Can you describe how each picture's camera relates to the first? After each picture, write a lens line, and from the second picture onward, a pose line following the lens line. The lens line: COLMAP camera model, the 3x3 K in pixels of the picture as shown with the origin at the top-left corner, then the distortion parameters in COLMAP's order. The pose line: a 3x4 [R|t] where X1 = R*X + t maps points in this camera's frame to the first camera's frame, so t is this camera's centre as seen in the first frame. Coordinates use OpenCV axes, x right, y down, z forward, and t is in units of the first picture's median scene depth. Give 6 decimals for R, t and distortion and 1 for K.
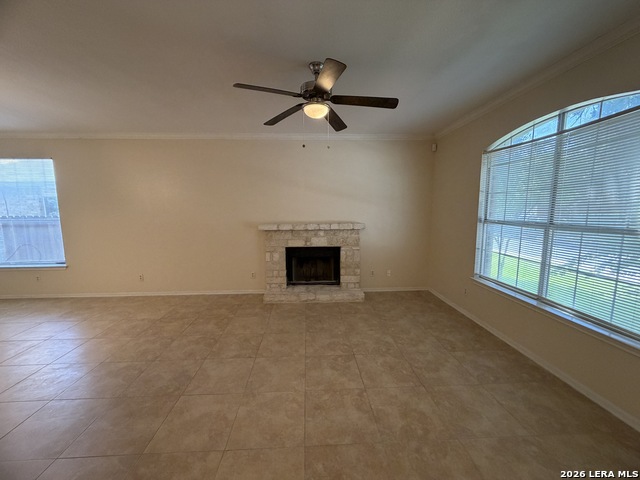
lens RADIAL K [[254.6, 0, 318.9], [0, 254.6, 239.9], [0, 0, 1]] dist [-0.000520, 0.000013]
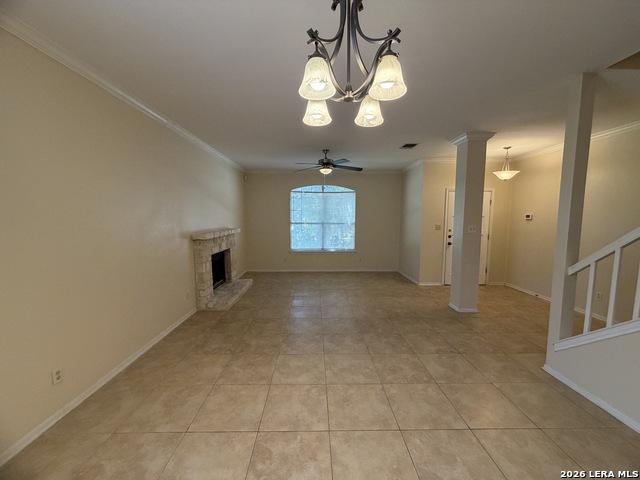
lens RADIAL K [[254.6, 0, 318.3], [0, 254.6, 239.6], [0, 0, 1]] dist [-0.000520, 0.000013]
pose [[0.034098, -0.082361, 0.996019, -1.290454], [0.118043, 0.989955, 0.077818, -0.069009], [-0.992423, 0.114920, 0.043477, 0.619417]]
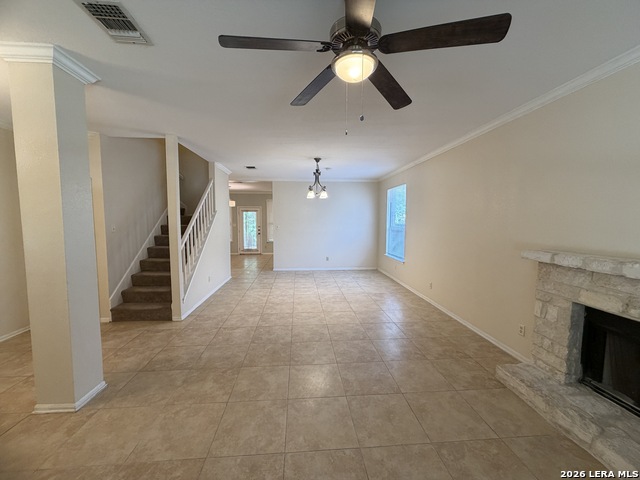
lens RADIAL K [[254.6, 0, 317.4], [0, 254.6, 240.4], [0, 0, 1]] dist [-0.000520, 0.000013]
pose [[0.027492, 0.088104, -0.995732, 0.383481], [-0.123135, 0.988821, 0.084092, -0.078958], [0.992009, 0.120298, 0.038034, 0.559351]]
